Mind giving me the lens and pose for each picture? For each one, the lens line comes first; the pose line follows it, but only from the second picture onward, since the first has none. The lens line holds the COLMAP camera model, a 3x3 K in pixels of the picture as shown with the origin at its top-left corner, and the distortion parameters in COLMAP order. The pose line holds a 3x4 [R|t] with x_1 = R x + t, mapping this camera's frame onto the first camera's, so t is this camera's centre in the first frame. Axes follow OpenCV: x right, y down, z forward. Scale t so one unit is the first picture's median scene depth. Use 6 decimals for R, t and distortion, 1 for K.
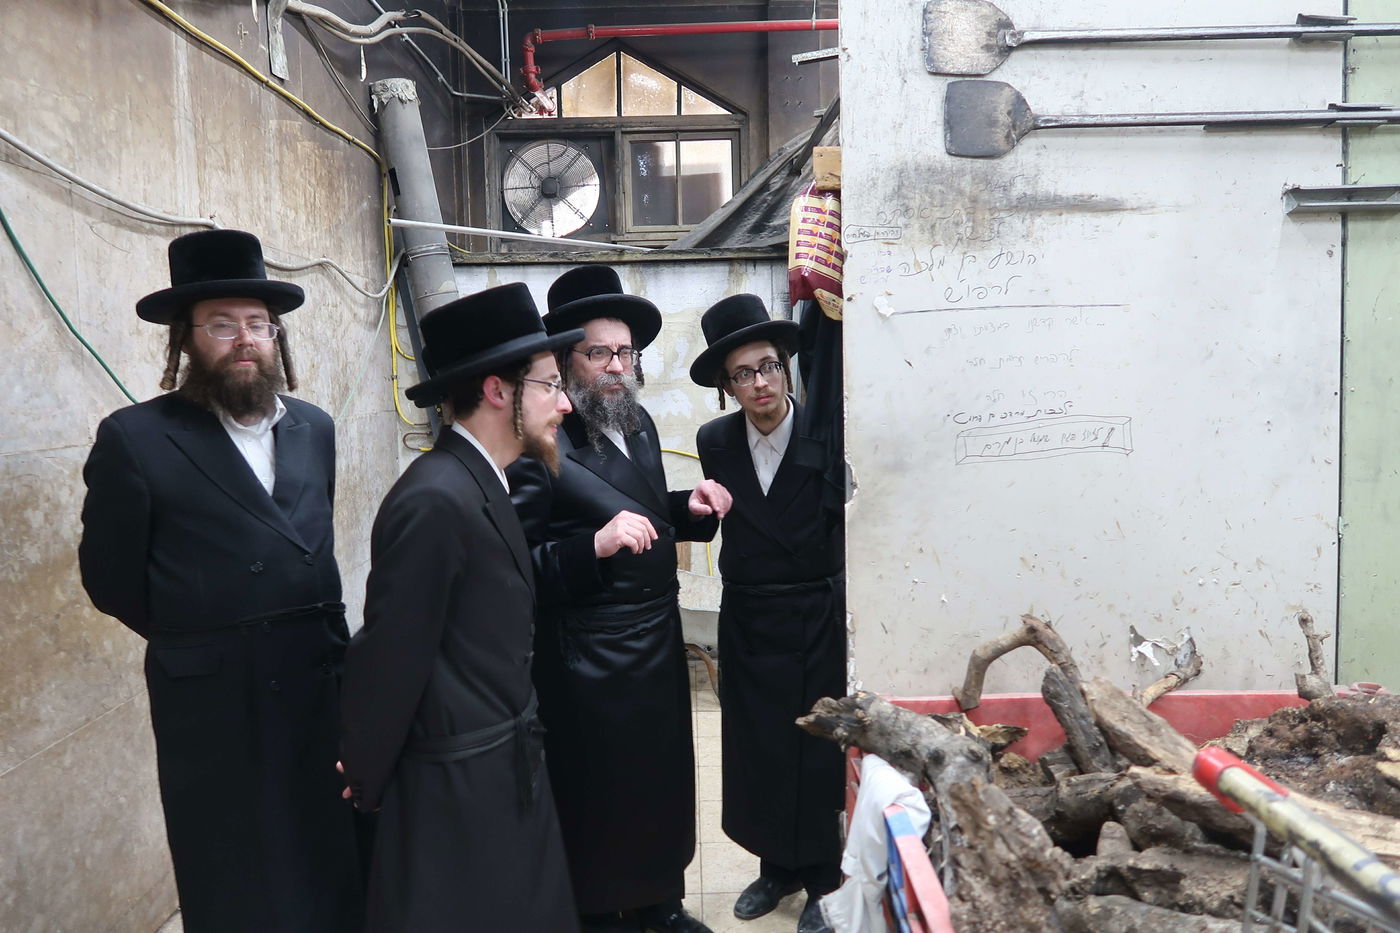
lens RADIAL K [[1010.3, 0, 697.4], [0, 1010.3, 466.0], [0, 0, 1]] dist [-0.001227, -0.003303]
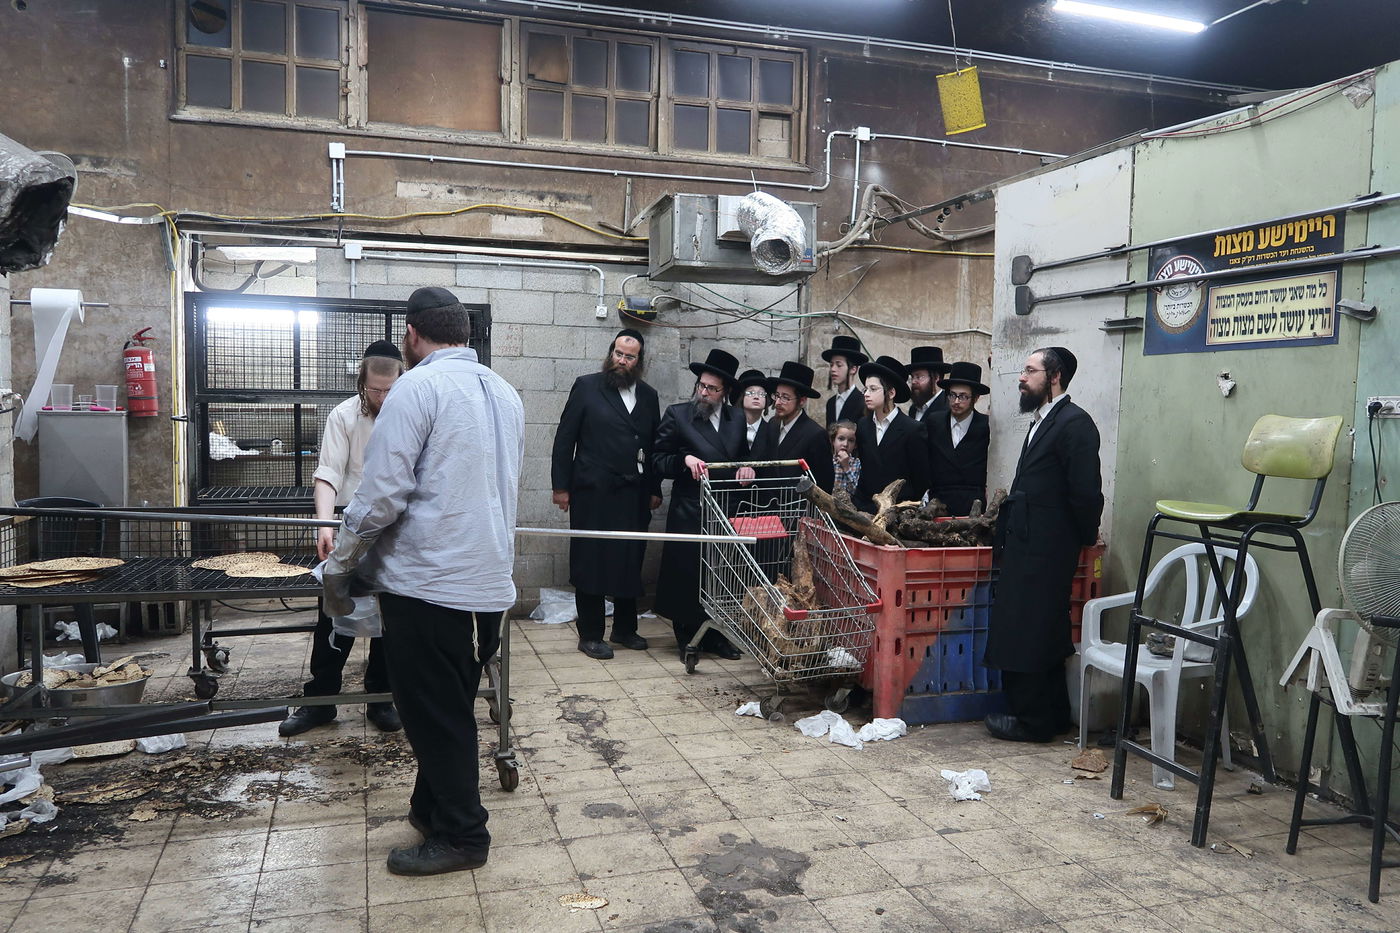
lens RADIAL K [[1058.4, 0, 700.0], [0, 1058.4, 466.5], [0, 0, 1]] dist [-0.005739, 0.000646]
pose [[0.302811, 0.086039, -0.949159, 2.556079], [-0.092149, 0.993894, 0.060696, -0.007498], [0.948585, 0.069085, 0.308890, -0.578380]]
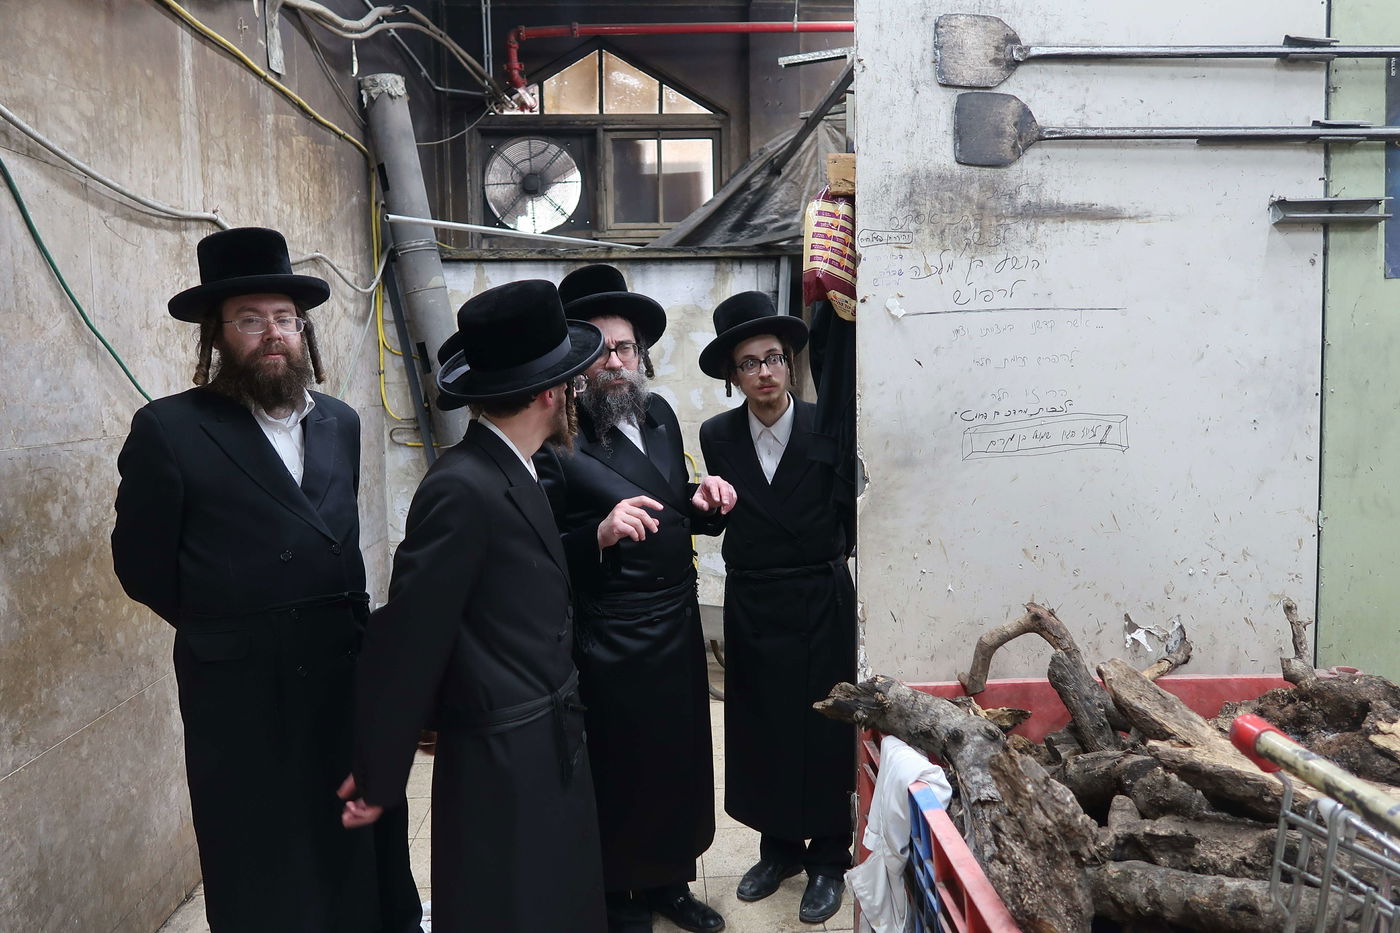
lens RADIAL K [[1012.2, 0, 700.0], [0, 1012.2, 466.5], [0, 0, 1]] dist [-0.001945, -0.003969]
pose [[0.999159, 0.002613, 0.040915, -0.057982], [-0.002770, 0.999989, 0.003778, 0.002045], [-0.040905, -0.003888, 0.999155, -0.034667]]
